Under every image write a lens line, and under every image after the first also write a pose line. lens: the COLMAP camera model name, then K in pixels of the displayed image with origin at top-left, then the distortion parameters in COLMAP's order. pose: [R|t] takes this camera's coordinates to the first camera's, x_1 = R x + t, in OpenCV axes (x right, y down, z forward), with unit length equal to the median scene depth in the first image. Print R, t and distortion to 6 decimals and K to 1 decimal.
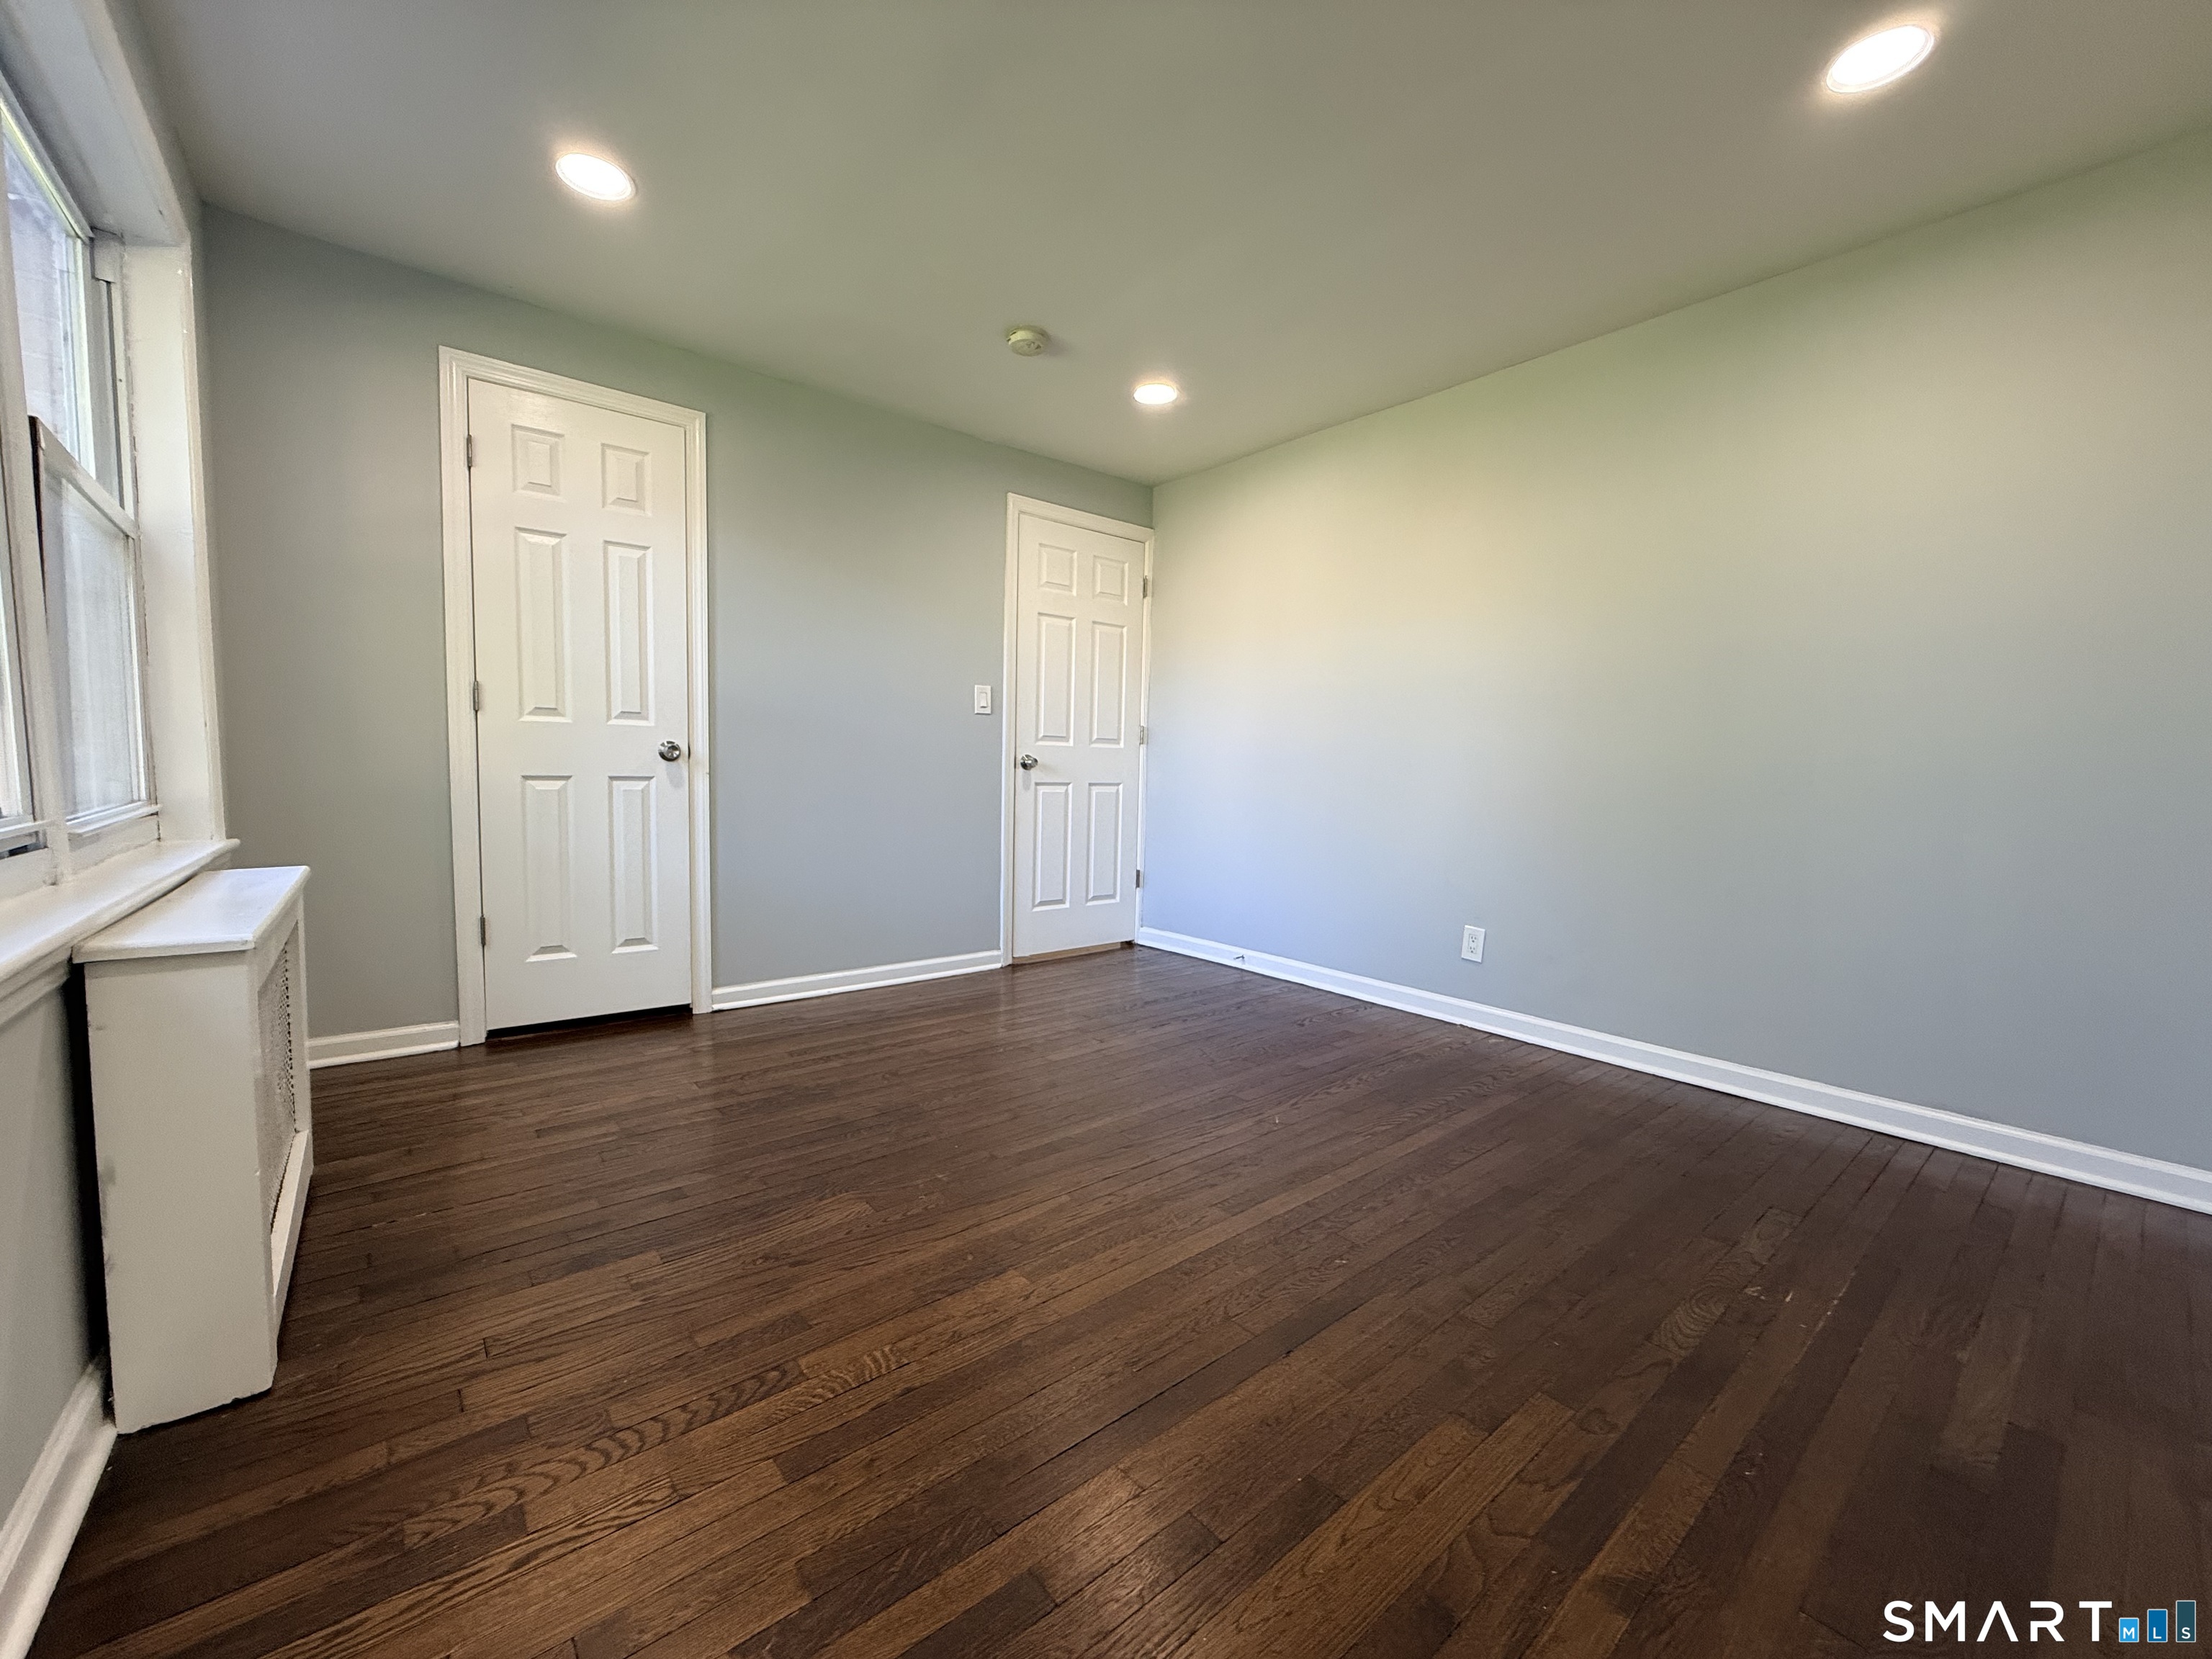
lens RADIAL K [[876.6, 0, 1098.8], [0, 876.6, 834.9], [0, 0, 1]] dist [-0.000397, 0.000055]
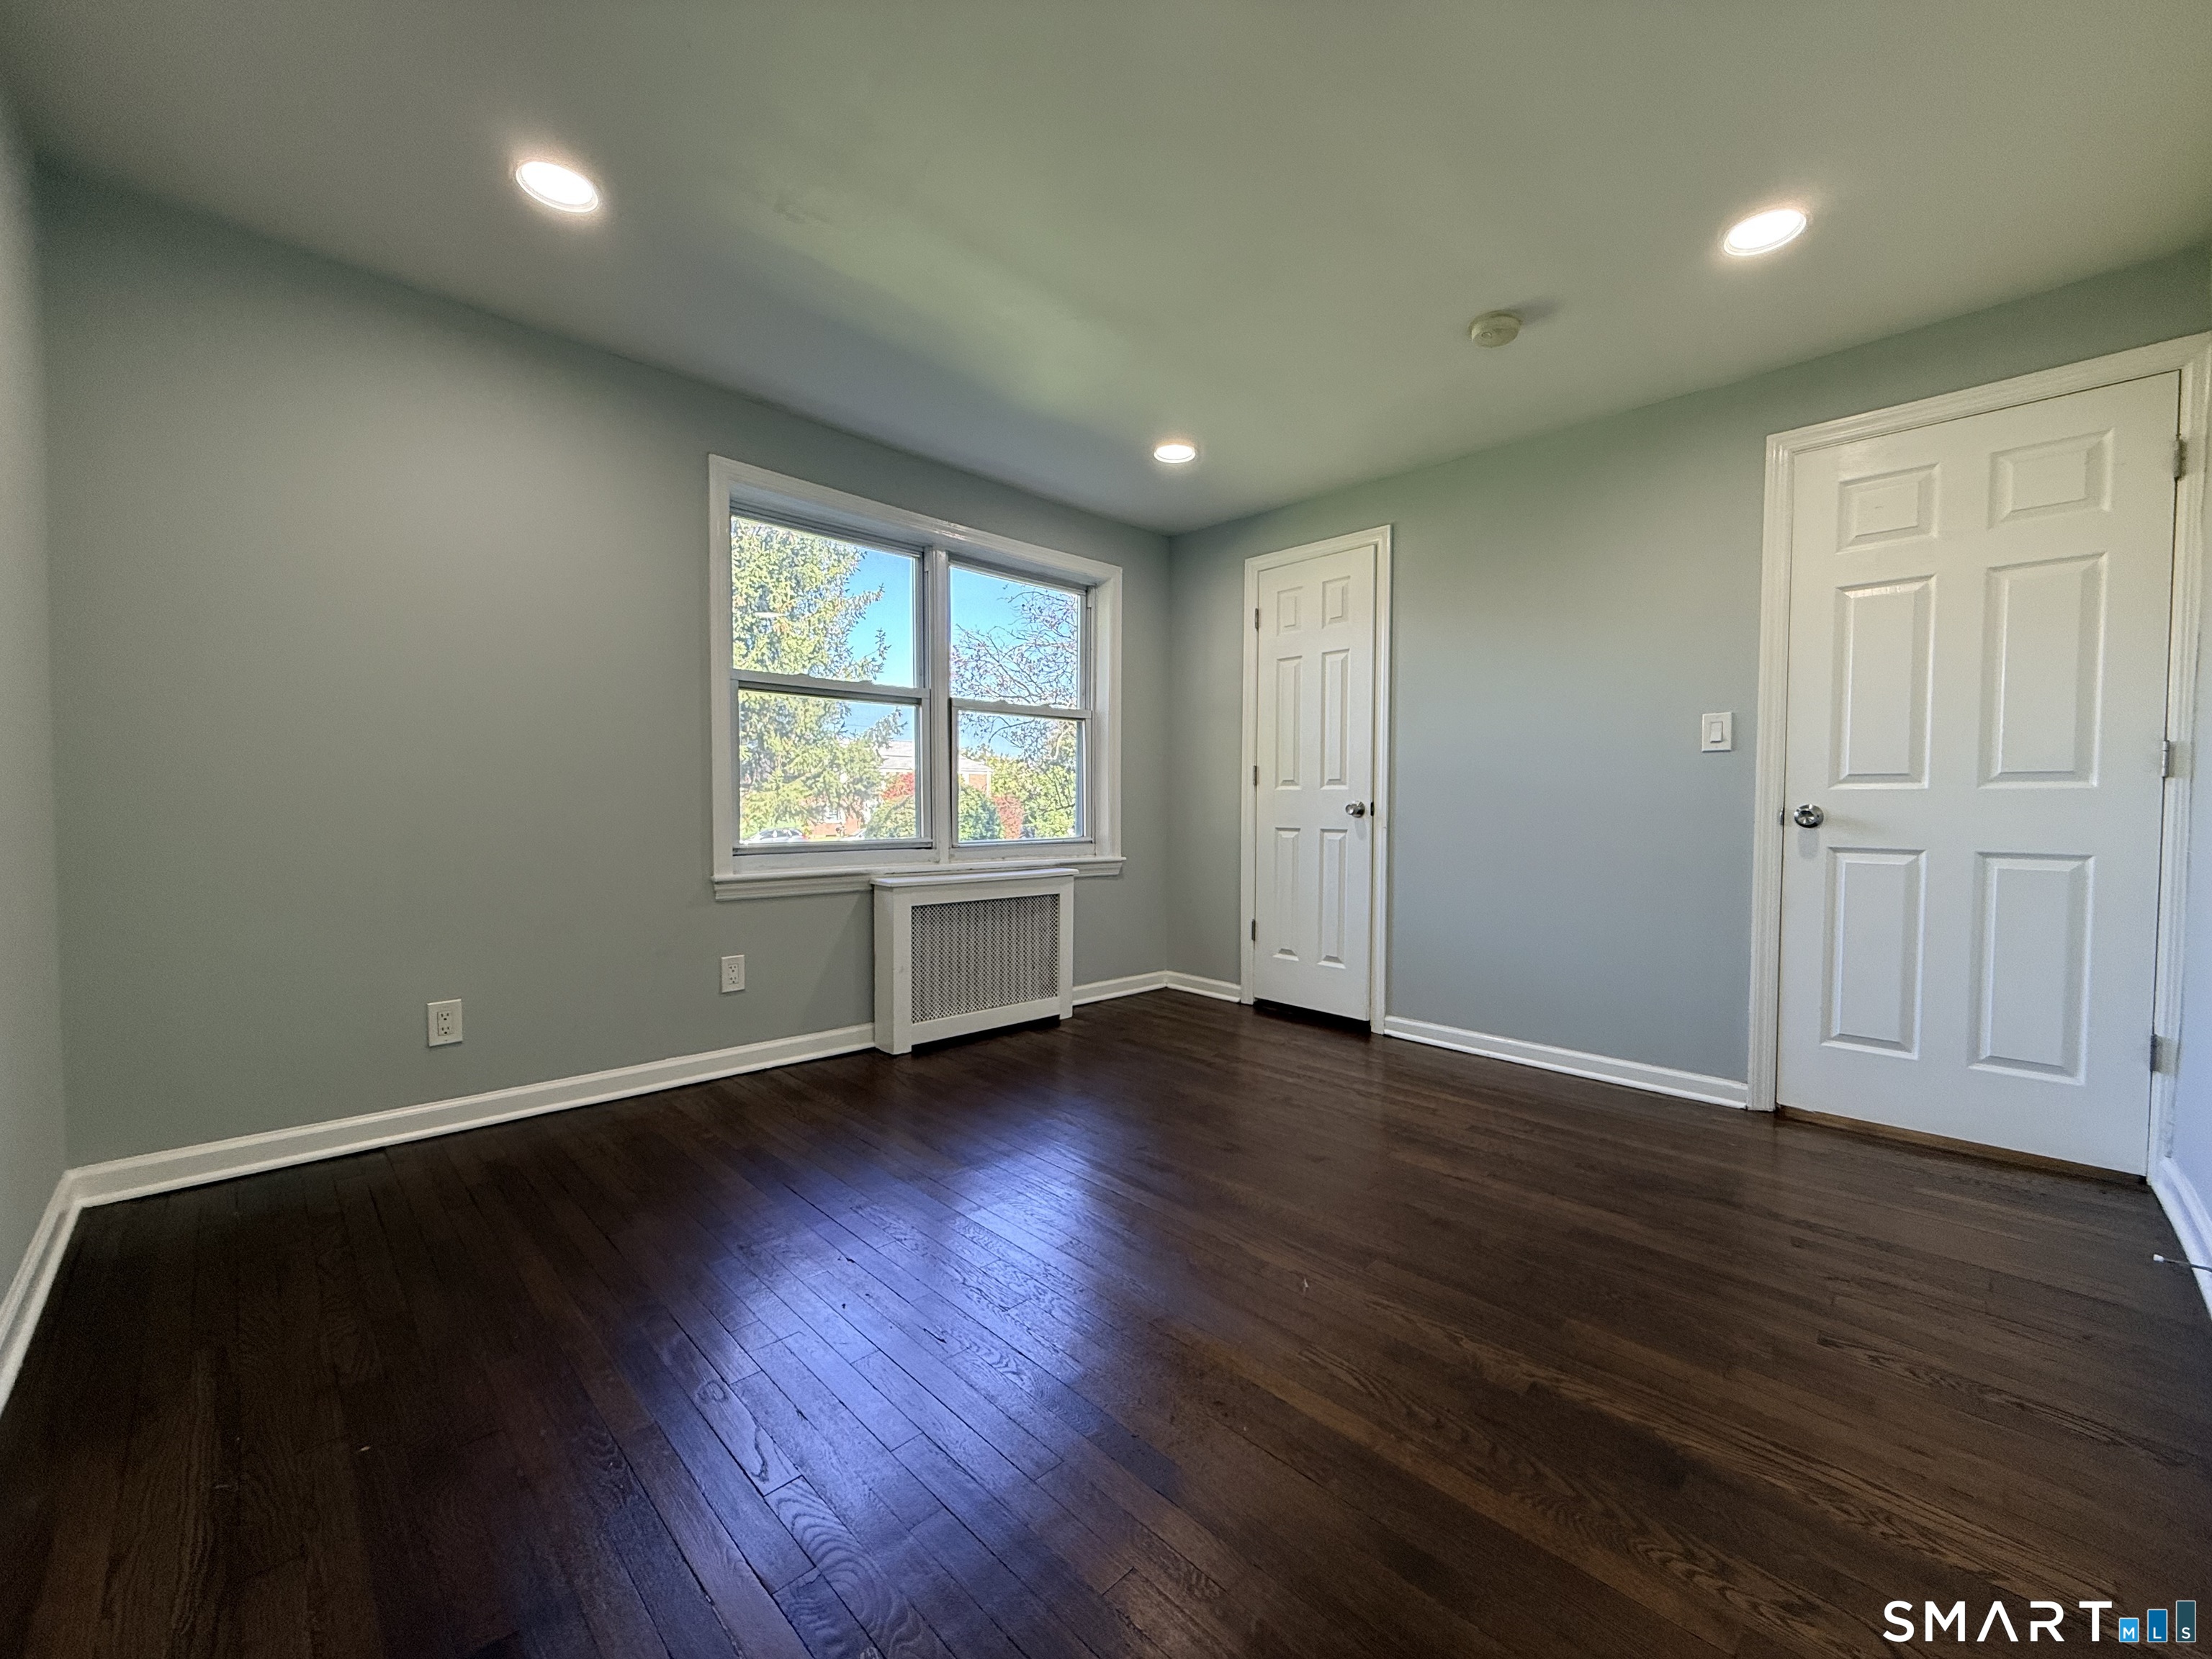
lens RADIAL K [[876.6, 0, 1118.4], [0, 876.6, 831.8], [0, 0, 1]] dist [-0.000397, 0.000055]
pose [[0.099674, 0.005540, -0.995005, 0.658147], [-0.087286, 0.996178, -0.003198, -0.028816], [0.991184, 0.087168, 0.099777, 0.520324]]
